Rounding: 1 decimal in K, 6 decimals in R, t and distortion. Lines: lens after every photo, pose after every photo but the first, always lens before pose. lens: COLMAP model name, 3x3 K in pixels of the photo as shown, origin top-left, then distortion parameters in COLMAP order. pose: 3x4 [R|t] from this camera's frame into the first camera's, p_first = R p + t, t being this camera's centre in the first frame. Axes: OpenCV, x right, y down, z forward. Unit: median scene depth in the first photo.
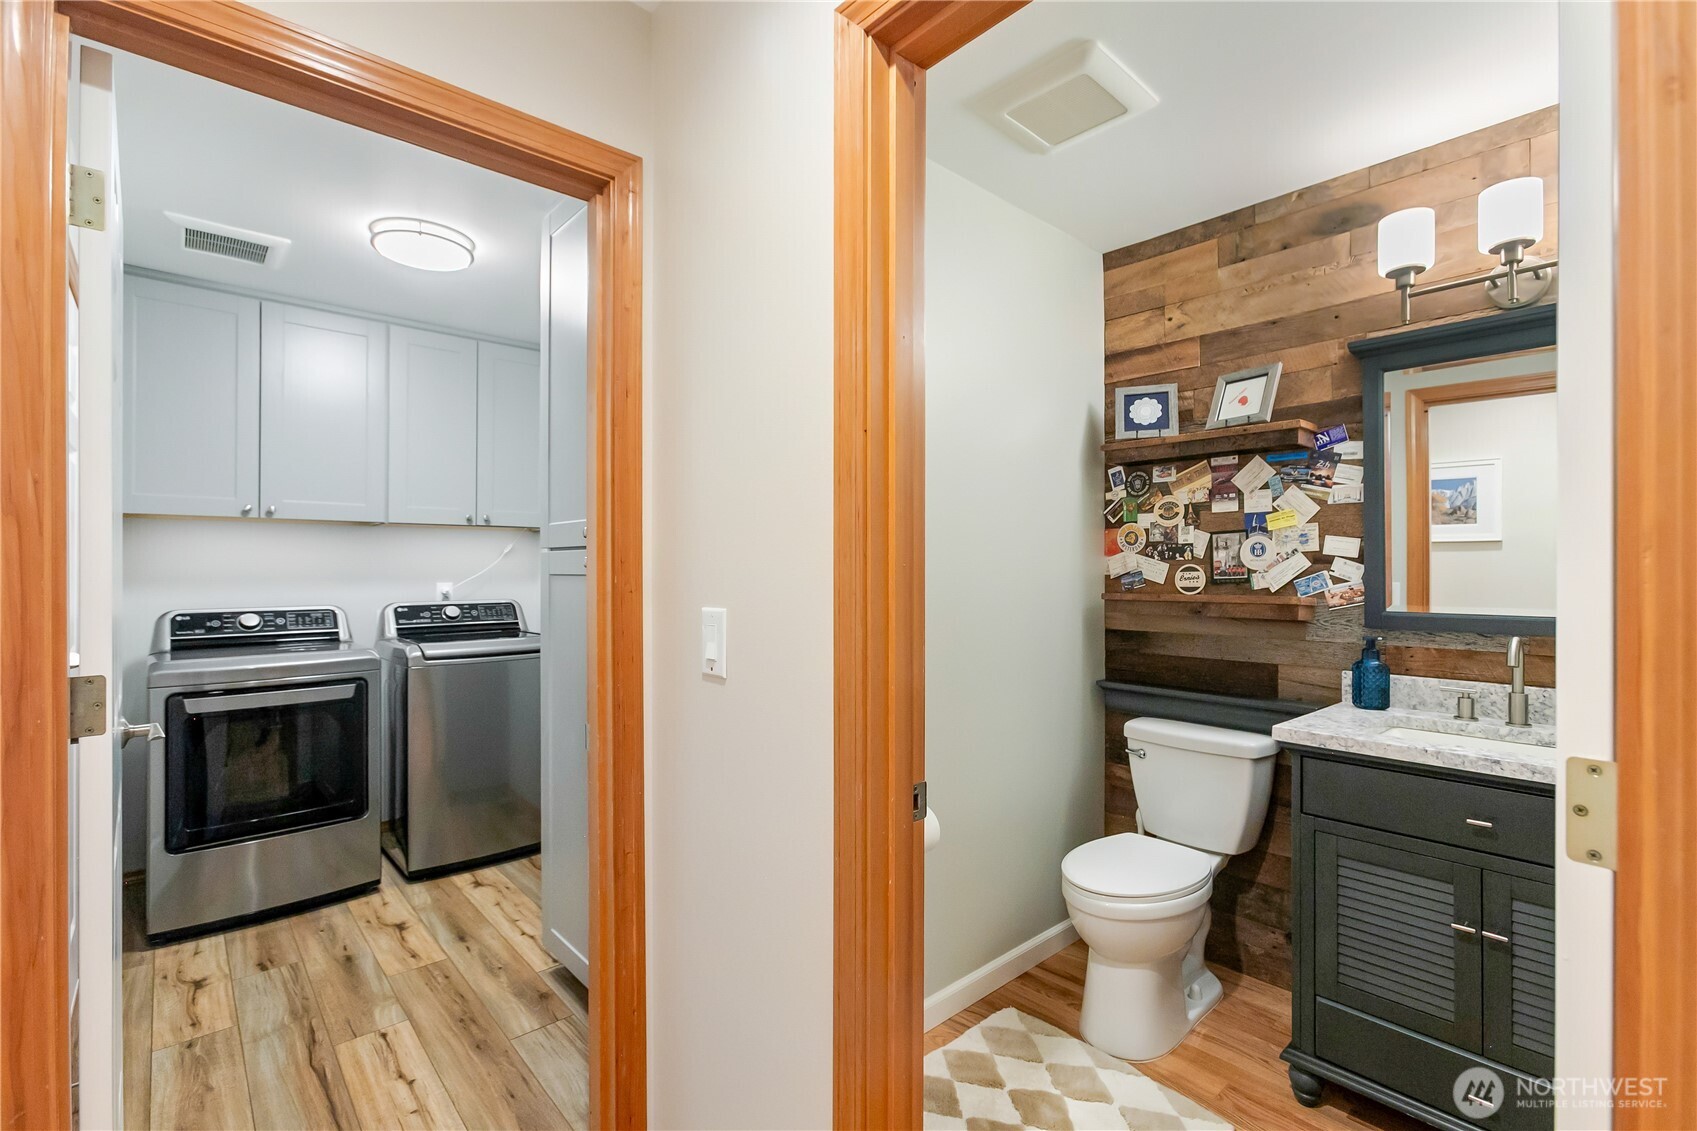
lens RADIAL K [[774.1, 0, 856.9], [0, 774.1, 564.7], [0, 0, 1]] dist [-0.008240, 0.007216]
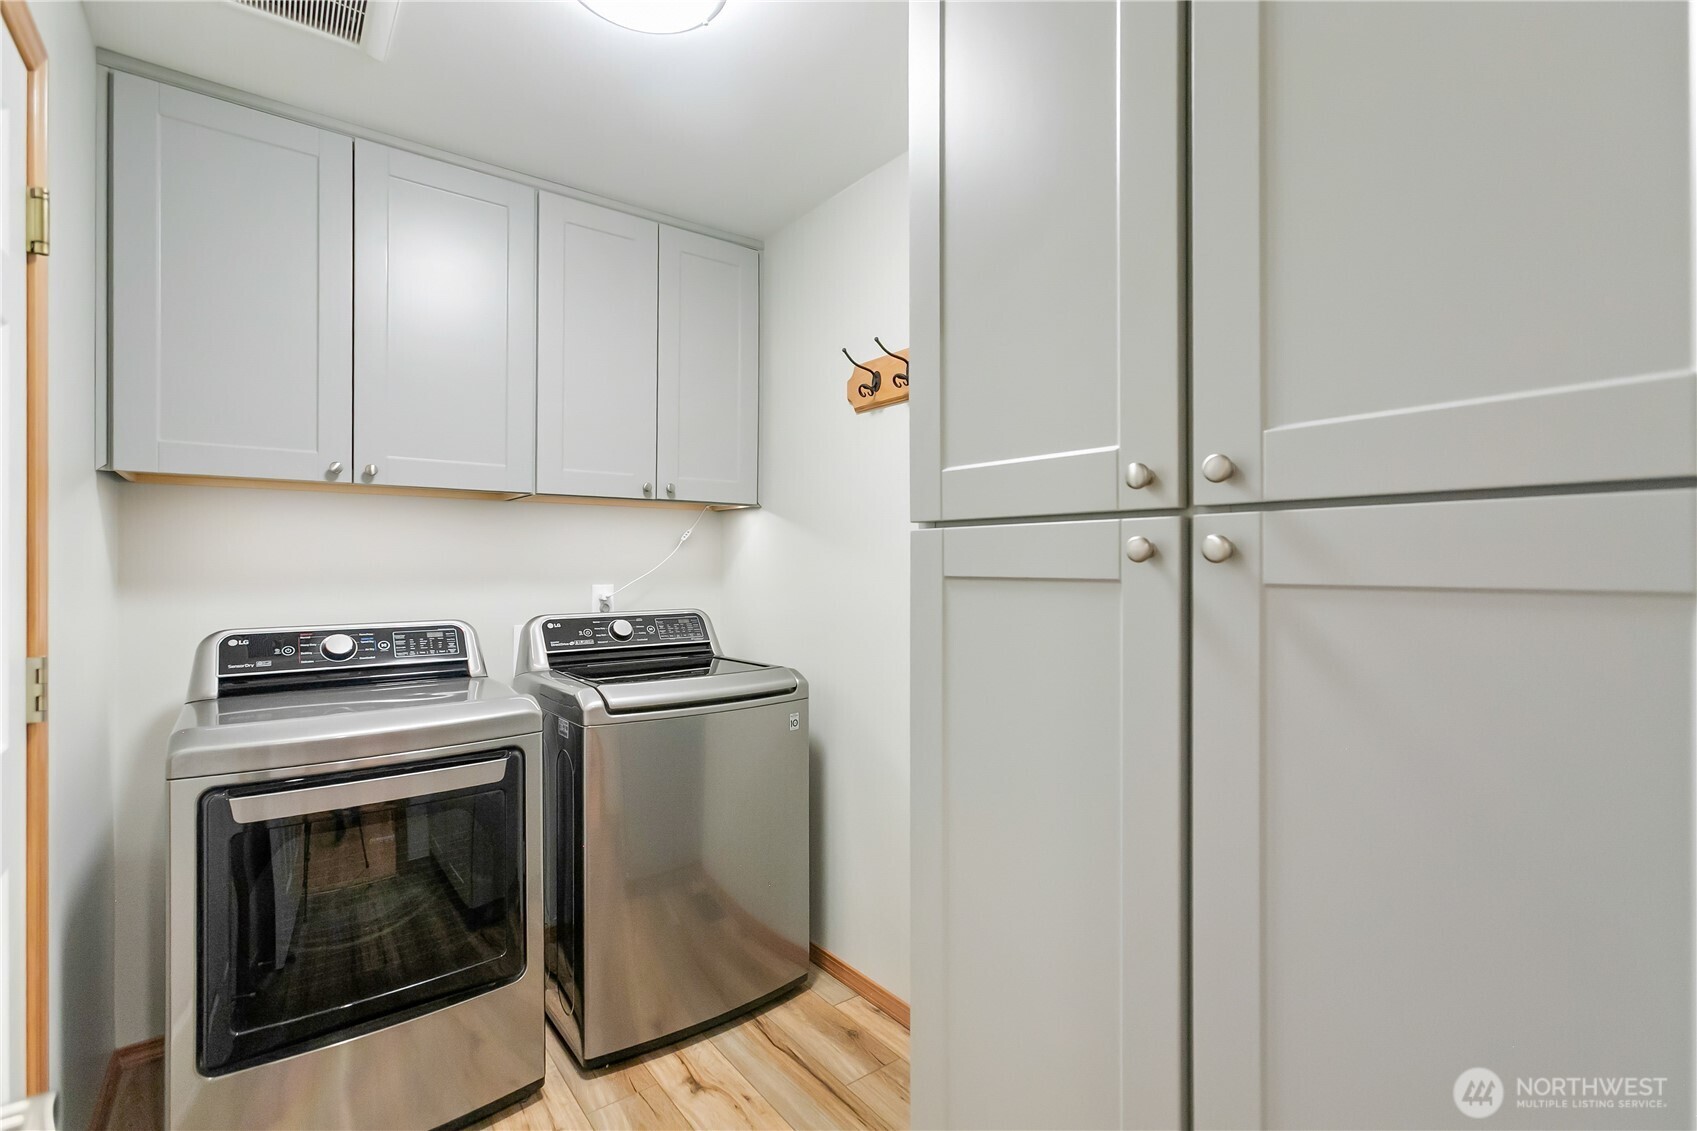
lens RADIAL K [[774.1, 0, 842.8], [0, 774.1, 565.9], [0, 0, 1]] dist [-0.008240, 0.007216]
pose [[0.996420, 0.001450, -0.084533, -0.316202], [-0.000860, 0.999975, 0.007018, 0.002122], [0.084541, -0.006920, 0.996396, 0.398320]]
